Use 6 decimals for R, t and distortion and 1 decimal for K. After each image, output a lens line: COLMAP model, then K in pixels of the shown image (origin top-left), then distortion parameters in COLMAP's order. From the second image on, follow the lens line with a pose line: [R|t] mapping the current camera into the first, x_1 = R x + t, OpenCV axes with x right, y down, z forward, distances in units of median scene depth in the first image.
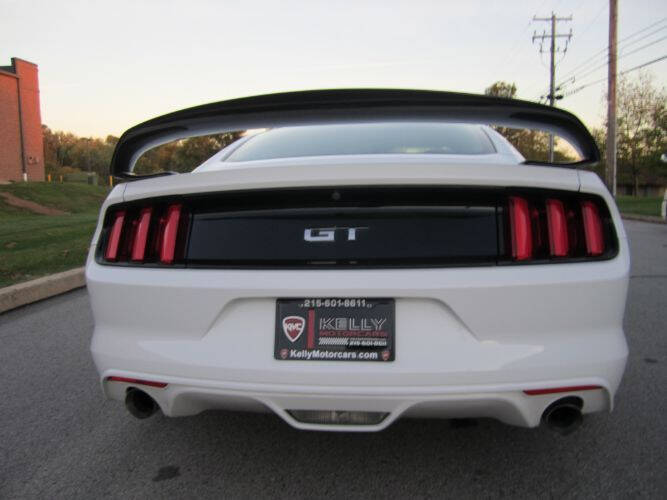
lens RADIAL K [[549.0, 0, 330.8], [0, 549.0, 258.5], [0, 0, 1]] dist [-0.056644, 0.012239]
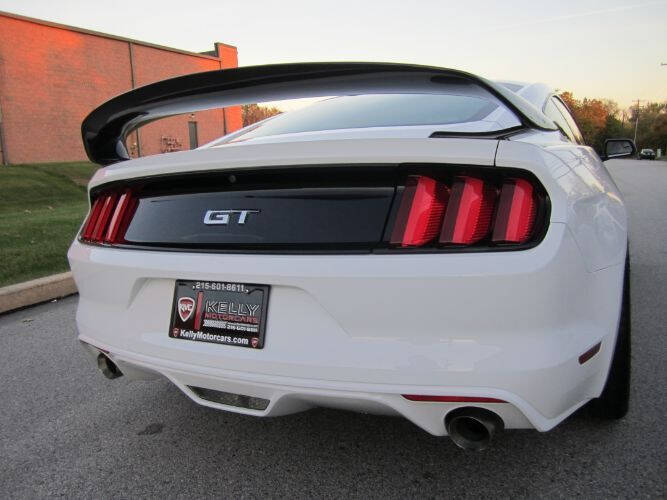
lens RADIAL K [[549.0, 0, 330.8], [0, 549.0, 258.5], [0, 0, 1]] dist [-0.056644, 0.012239]
pose [[0.940778, 0.029629, -0.337727, 0.535672], [-0.009771, 0.998129, 0.060349, -0.032293], [0.338884, -0.053475, 0.939307, 0.128335]]
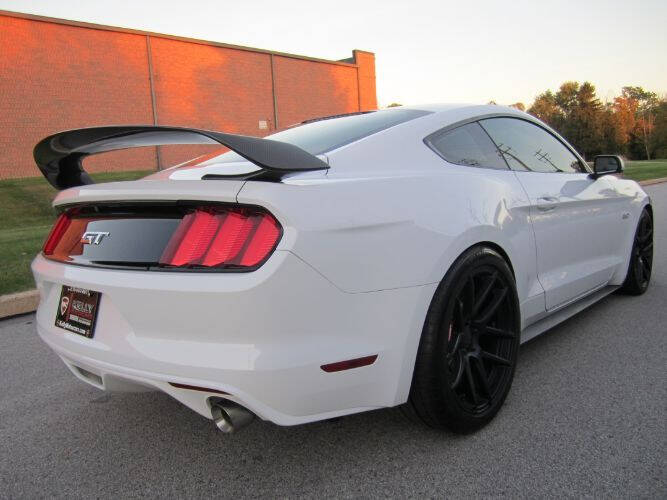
lens RADIAL K [[547.6, 0, 330.1], [0, 547.6, 264.2], [0, 0, 1]] dist [-0.052790, 0.009809]
pose [[0.820355, 0.063692, -0.568296, 1.255231], [-0.028088, 0.997067, 0.071200, -0.092234], [0.571164, -0.042447, 0.819738, 0.267112]]
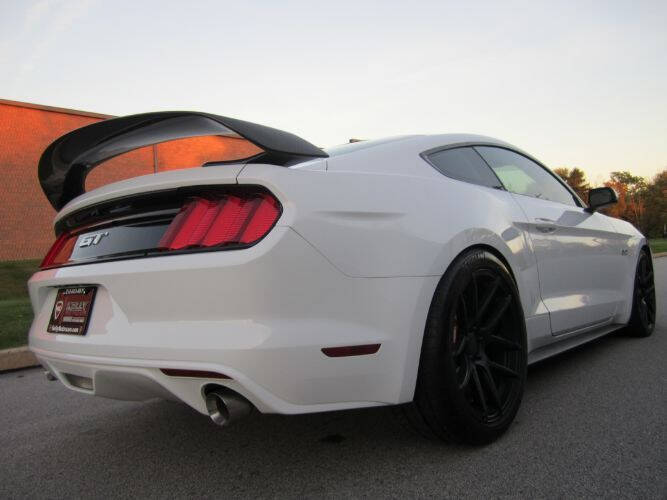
lens RADIAL K [[549.0, 0, 330.8], [0, 549.0, 258.5], [0, 0, 1]] dist [-0.056644, 0.012239]
pose [[0.821663, -0.041662, -0.568450, 1.250262], [-0.016295, 0.995200, -0.096492, 0.119628], [0.569741, 0.088546, 0.817040, 0.280499]]
